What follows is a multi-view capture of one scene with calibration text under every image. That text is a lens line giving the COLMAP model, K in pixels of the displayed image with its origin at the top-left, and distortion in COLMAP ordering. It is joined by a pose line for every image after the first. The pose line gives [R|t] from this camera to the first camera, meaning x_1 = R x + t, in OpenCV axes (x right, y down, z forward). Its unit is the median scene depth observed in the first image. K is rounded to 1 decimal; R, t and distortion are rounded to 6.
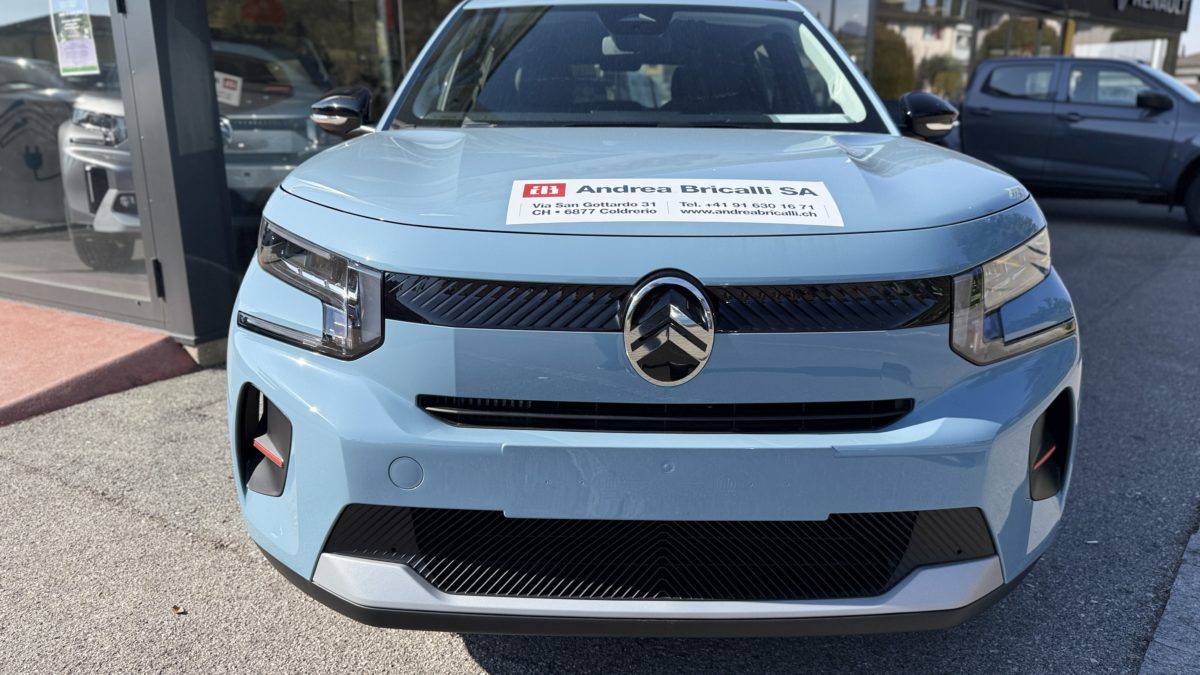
lens RADIAL K [[810.4, 0, 600.0], [0, 810.4, 337.5], [0, 0, 1]] dist [0.077162, -0.092528]
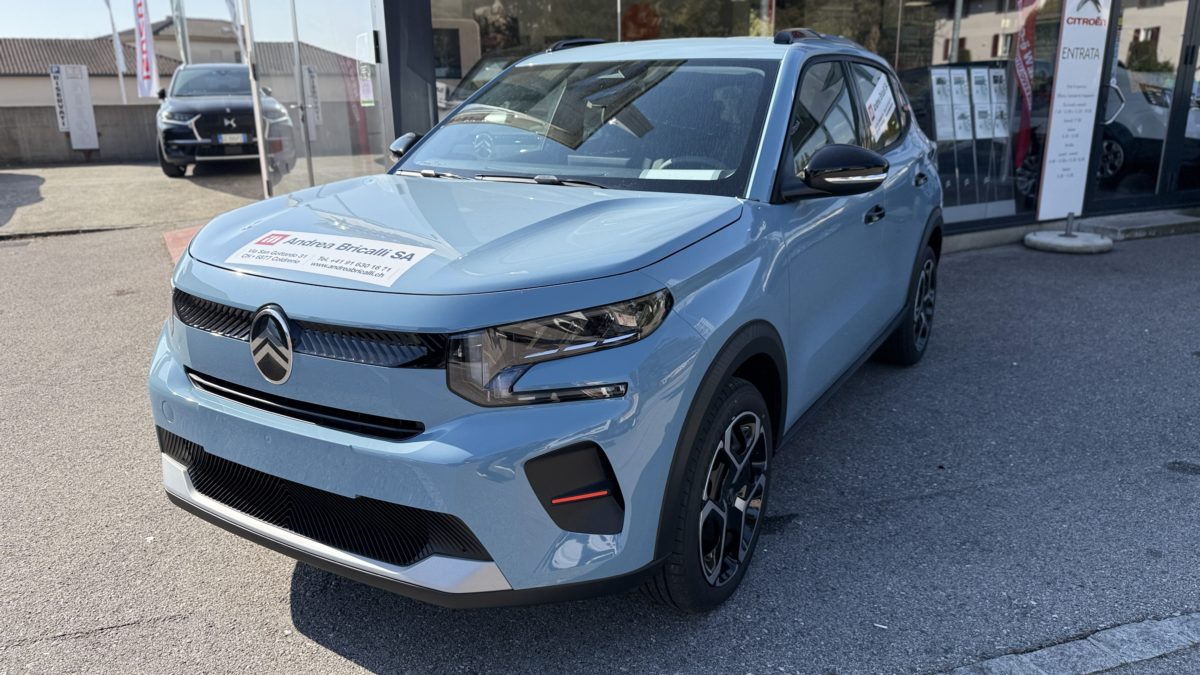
lens RADIAL K [[810.4, 0, 600.0], [0, 810.4, 337.5], [0, 0, 1]] dist [0.077162, -0.092528]
pose [[0.882009, 0.129914, -0.452971, 1.198758], [-0.126733, 0.991227, 0.037518, -0.144862], [0.453871, 0.024315, 0.890736, -0.034088]]
